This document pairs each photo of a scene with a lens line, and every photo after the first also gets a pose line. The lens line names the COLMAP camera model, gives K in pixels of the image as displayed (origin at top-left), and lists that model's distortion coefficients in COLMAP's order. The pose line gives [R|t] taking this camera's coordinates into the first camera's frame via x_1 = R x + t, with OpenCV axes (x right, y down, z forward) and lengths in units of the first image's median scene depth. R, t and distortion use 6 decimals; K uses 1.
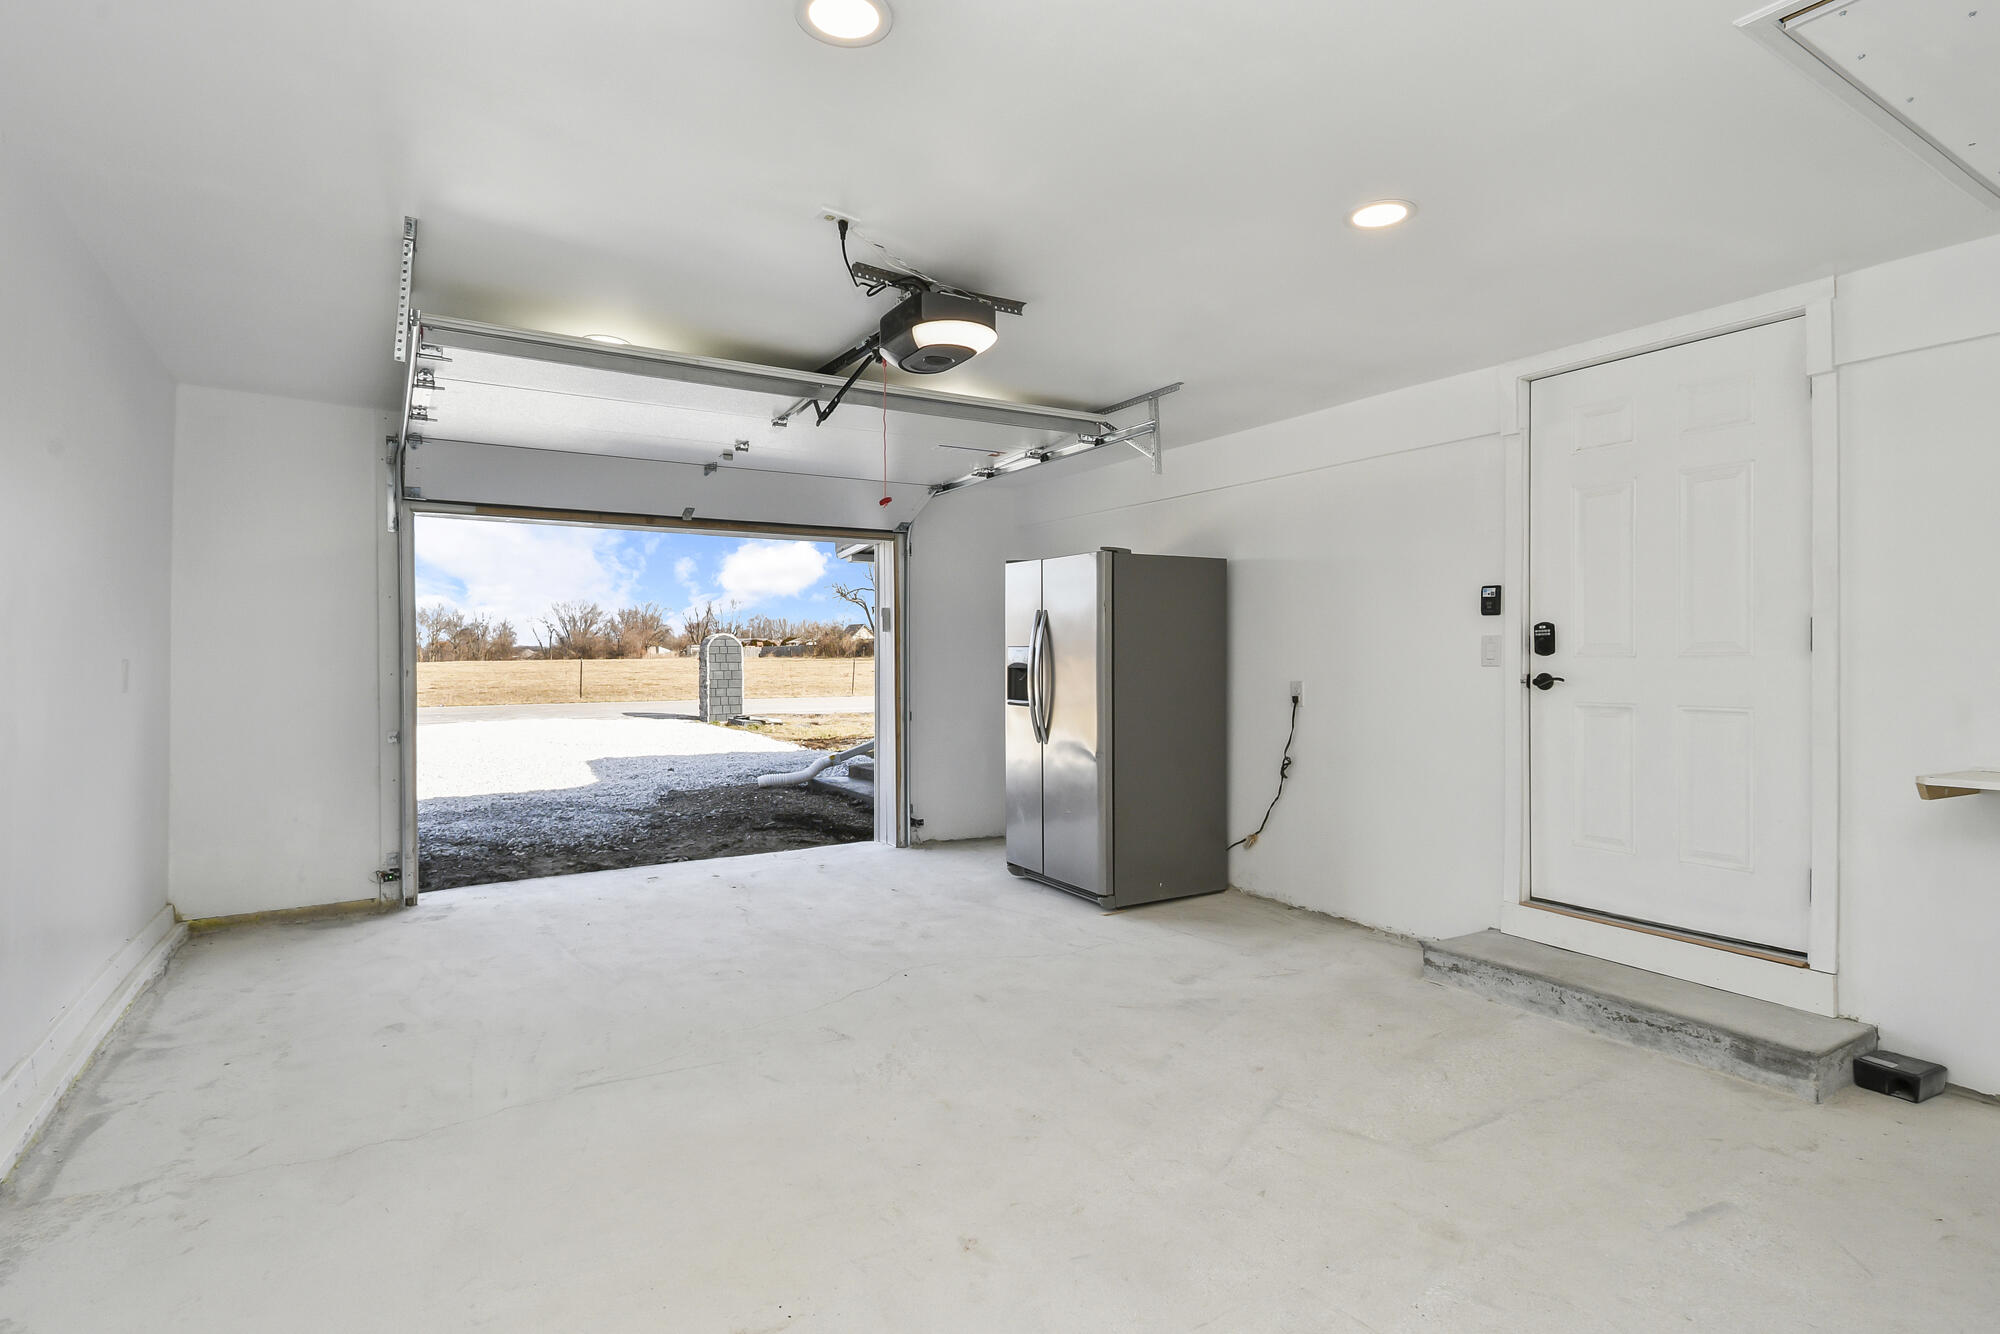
lens RADIAL K [[996.8, 0, 1000.5], [0, 996.8, 654.8], [0, 0, 1]] dist [0.000581, 0.000057]
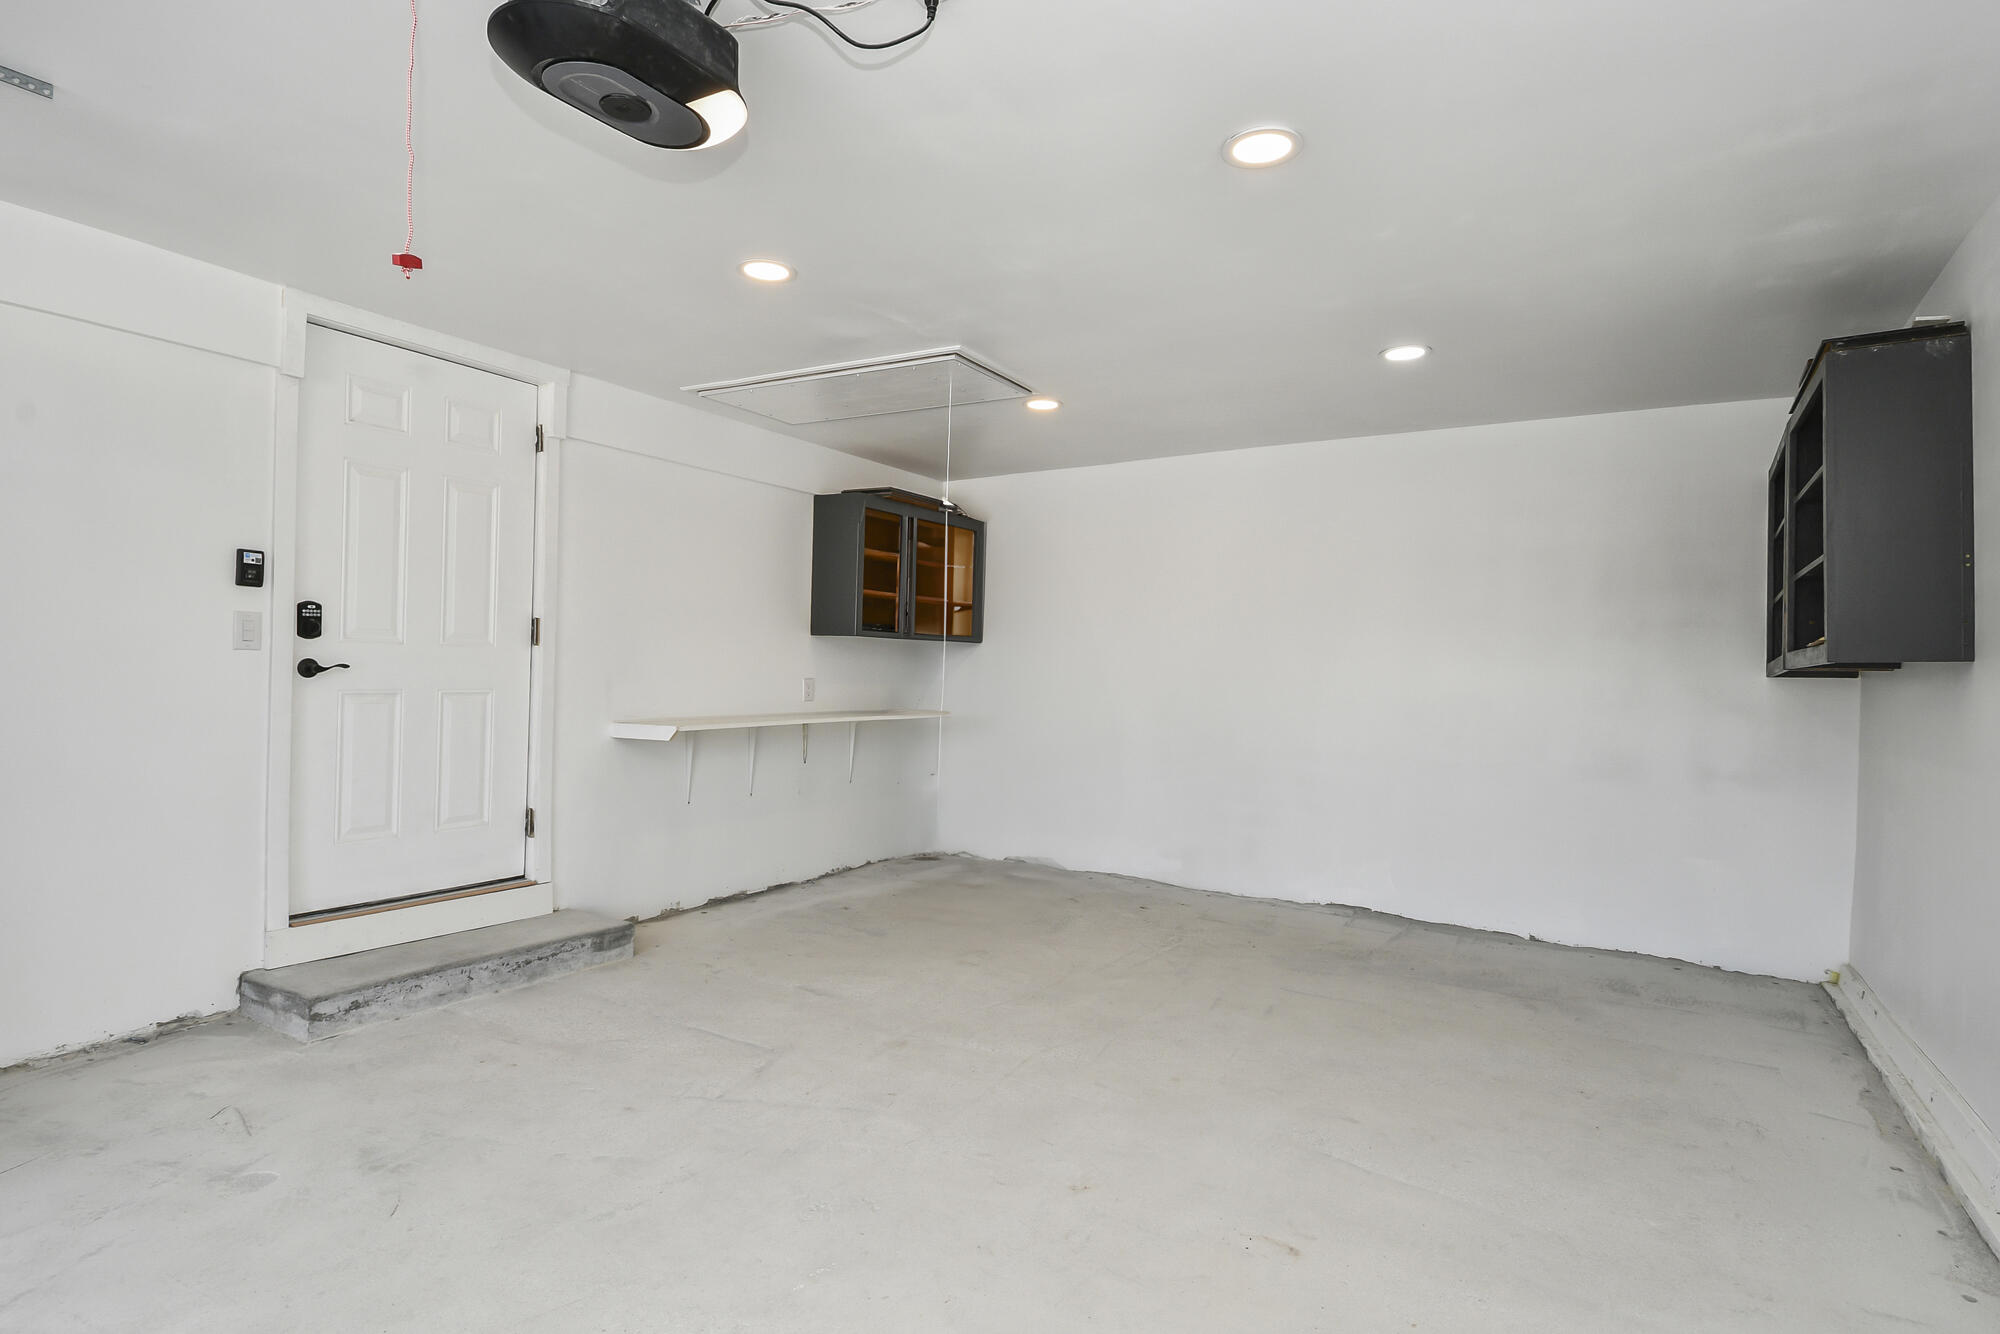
lens RADIAL K [[1002.0, 0, 970.0], [0, 1002.0, 666.7], [0, 0, 1]] dist [0.012873, -0.001301]
pose [[-0.419147, -0.006506, 0.907895, -0.539539], [-0.025458, 0.999665, -0.004589, 0.015702], [-0.907561, -0.025037, -0.419173, 0.885935]]
